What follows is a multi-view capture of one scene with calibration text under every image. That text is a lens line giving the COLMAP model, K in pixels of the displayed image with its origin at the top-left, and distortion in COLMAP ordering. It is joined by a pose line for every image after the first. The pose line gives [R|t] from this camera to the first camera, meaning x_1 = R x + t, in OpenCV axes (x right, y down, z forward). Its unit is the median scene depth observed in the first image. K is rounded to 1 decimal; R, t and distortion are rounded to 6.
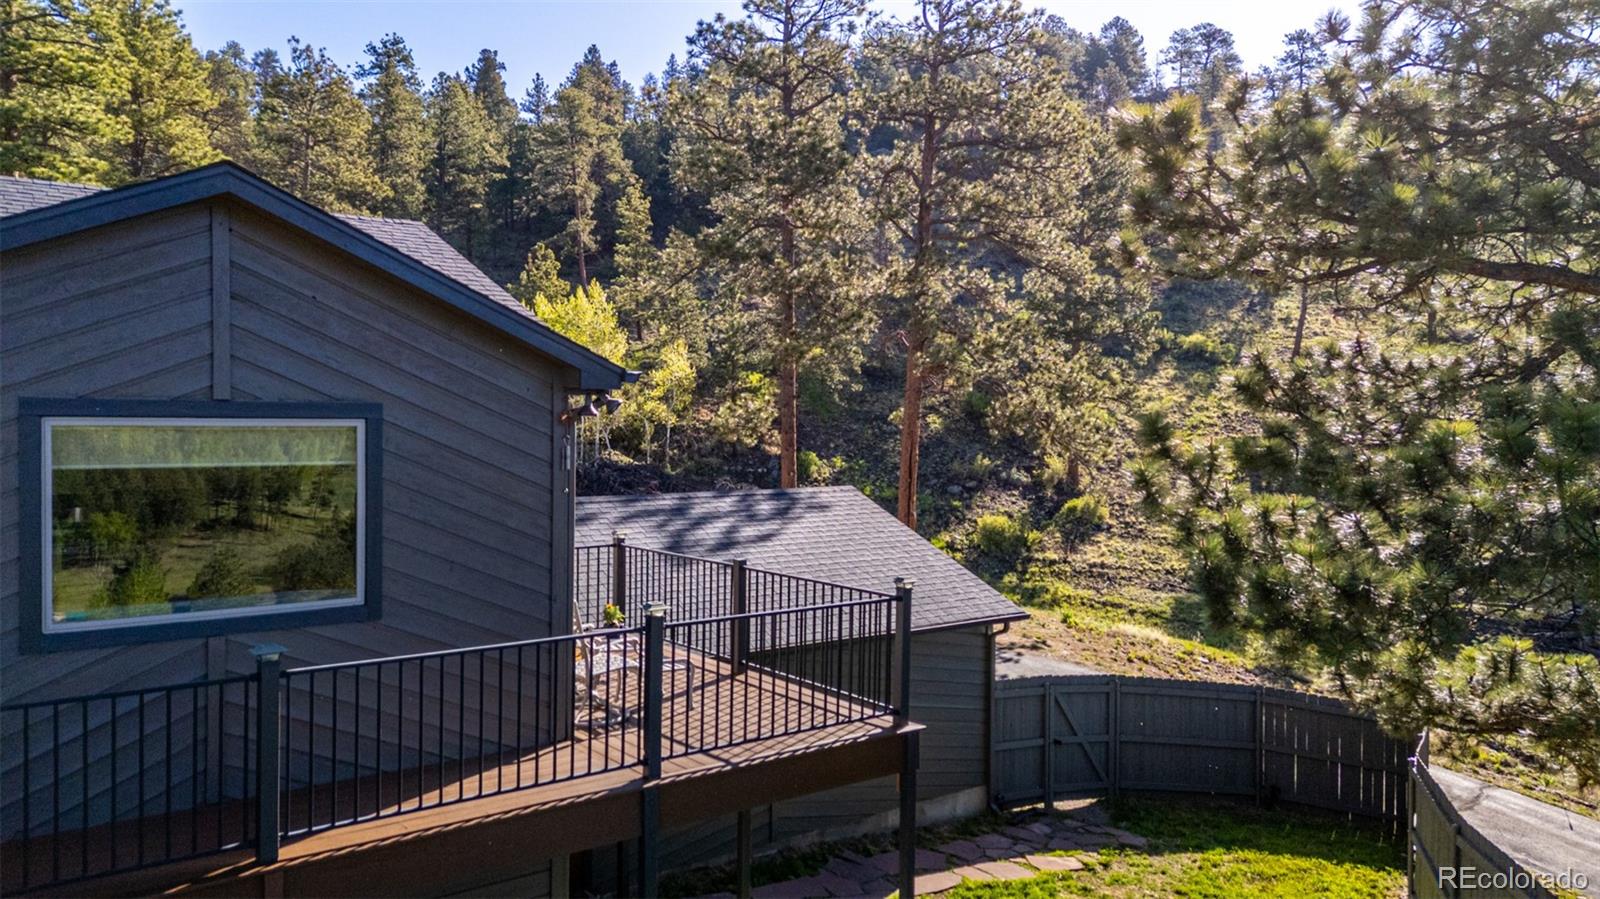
lens RADIAL K [[1166.7, 0, 800.0], [0, 1166.7, 449.5], [0, 0, 1]] dist [0.081492, -0.084829]
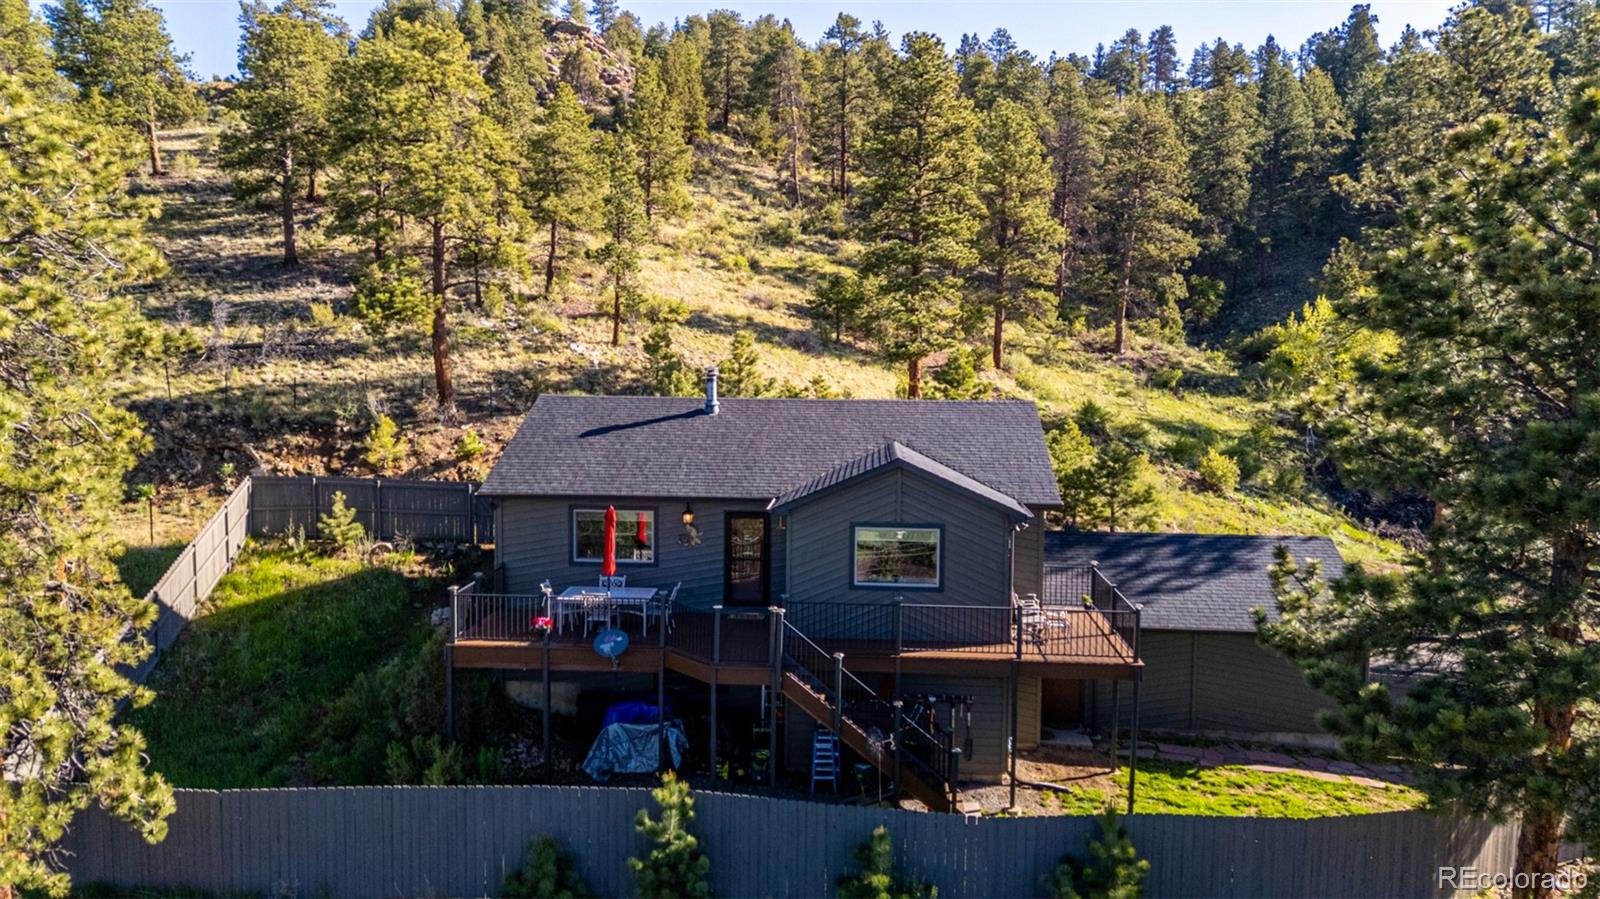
lens RADIAL K [[1166.7, 0, 800.0], [0, 1166.7, 449.5], [0, 0, 1]] dist [0.081492, -0.084829]
pose [[0.749044, 0.055594, -0.660183, 0.105310], [-0.019410, 0.997887, 0.062010, -0.031746], [0.662236, -0.033634, 0.748540, -0.118073]]
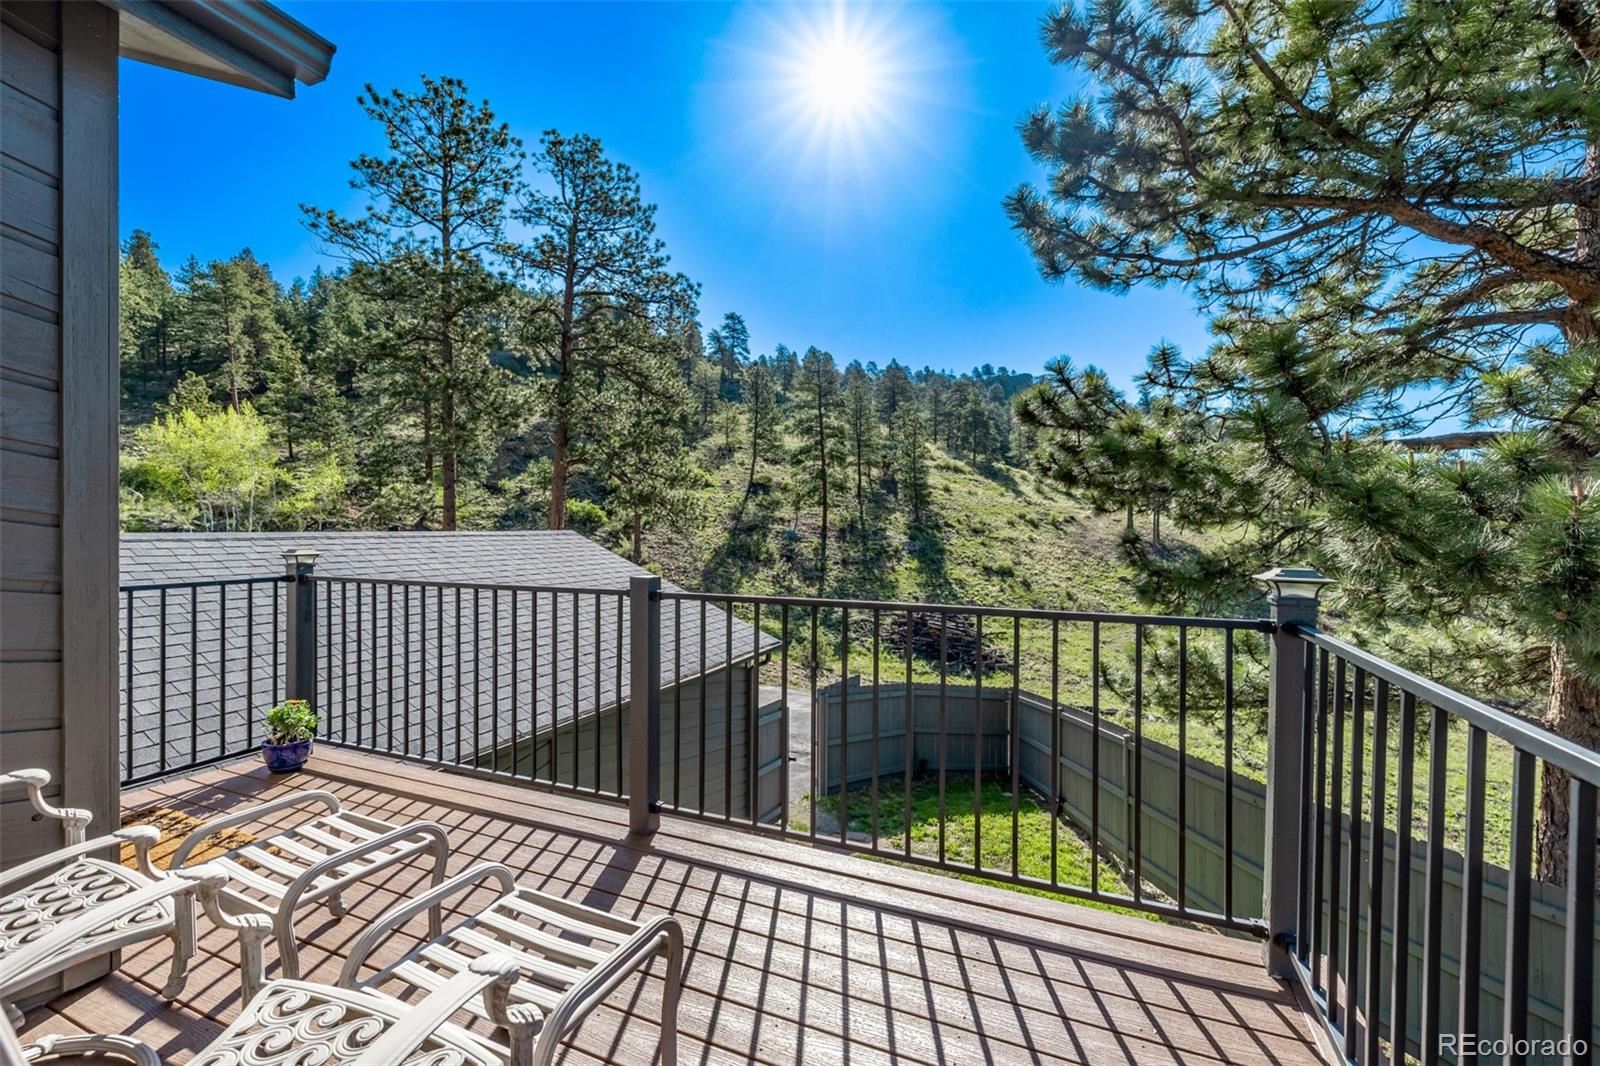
lens RADIAL K [[674.2, 0, 791.8], [0, 674.2, 528.3], [0, 0, 1]] dist [0.000645, 0.000239]
pose [[0.875271, -0.007002, 0.483582, -0.013725], [0.018939, 0.999624, -0.019805, 0.008705], [-0.483261, 0.026493, 0.875075, 0.079950]]
